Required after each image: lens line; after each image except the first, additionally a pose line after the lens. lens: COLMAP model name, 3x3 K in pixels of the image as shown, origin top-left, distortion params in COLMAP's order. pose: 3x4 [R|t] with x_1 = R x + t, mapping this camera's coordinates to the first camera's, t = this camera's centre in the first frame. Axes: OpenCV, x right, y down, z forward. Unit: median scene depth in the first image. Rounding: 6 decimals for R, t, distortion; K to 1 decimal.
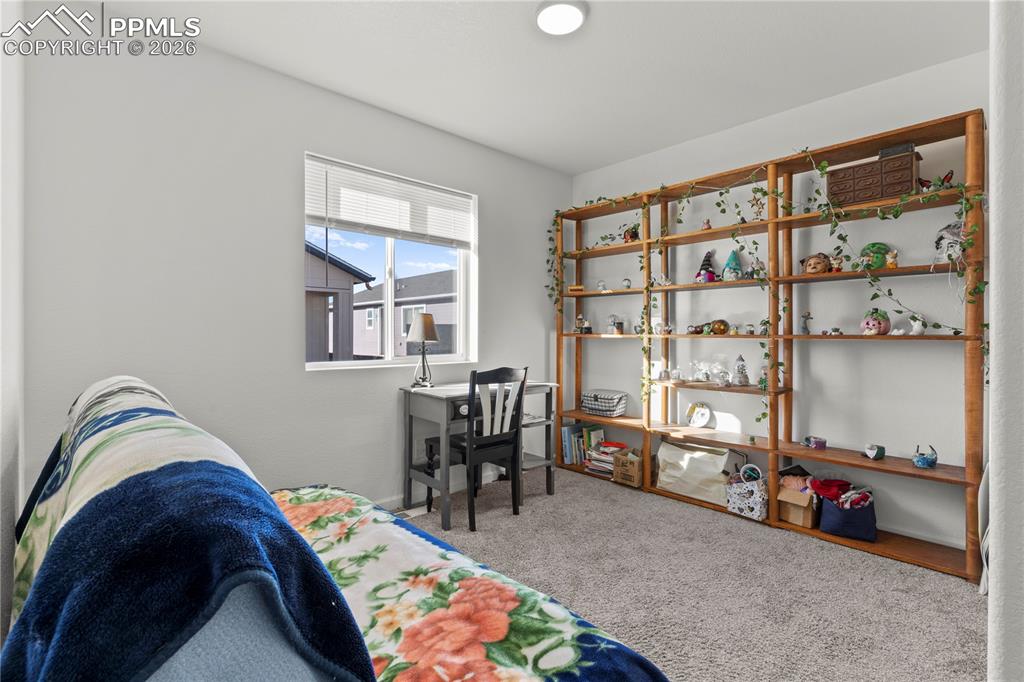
lens RADIAL K [[466.2, 0, 514.1], [0, 466.2, 335.8], [0, 0, 1]] dist [-0.003372, 0.000034]
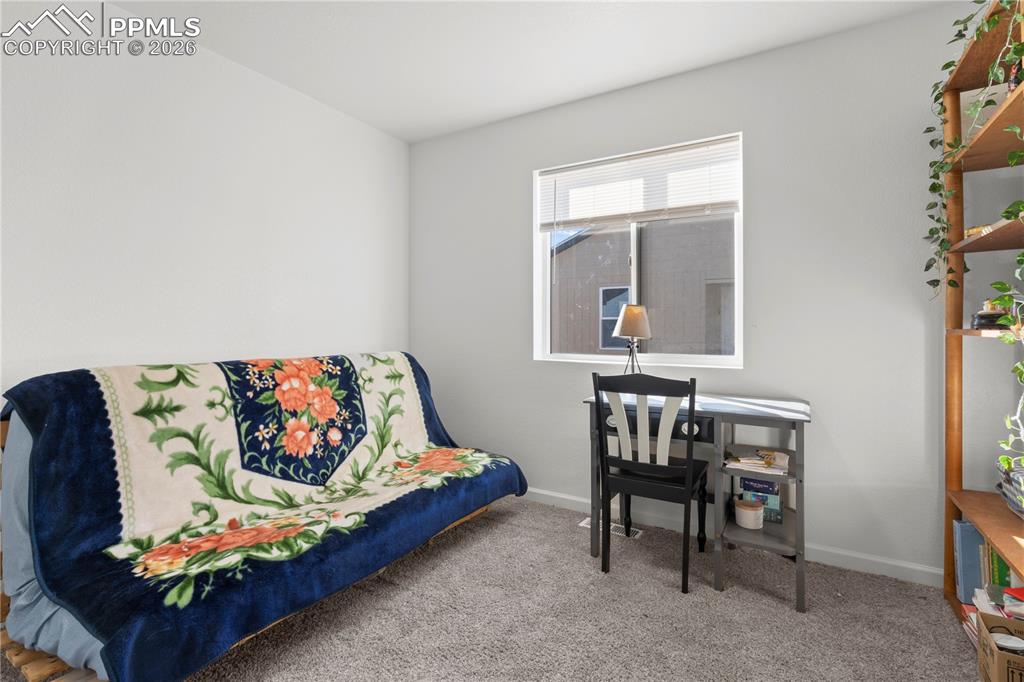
lens RADIAL K [[467.6, 0, 516.9], [0, 467.6, 330.6], [0, 0, 1]] dist [-0.009214, 0.000980]
pose [[0.280239, 0.004146, -0.959921, 0.625426], [-0.009040, 0.999958, 0.001680, 0.000056], [0.959888, 0.008207, 0.280265, 0.603682]]
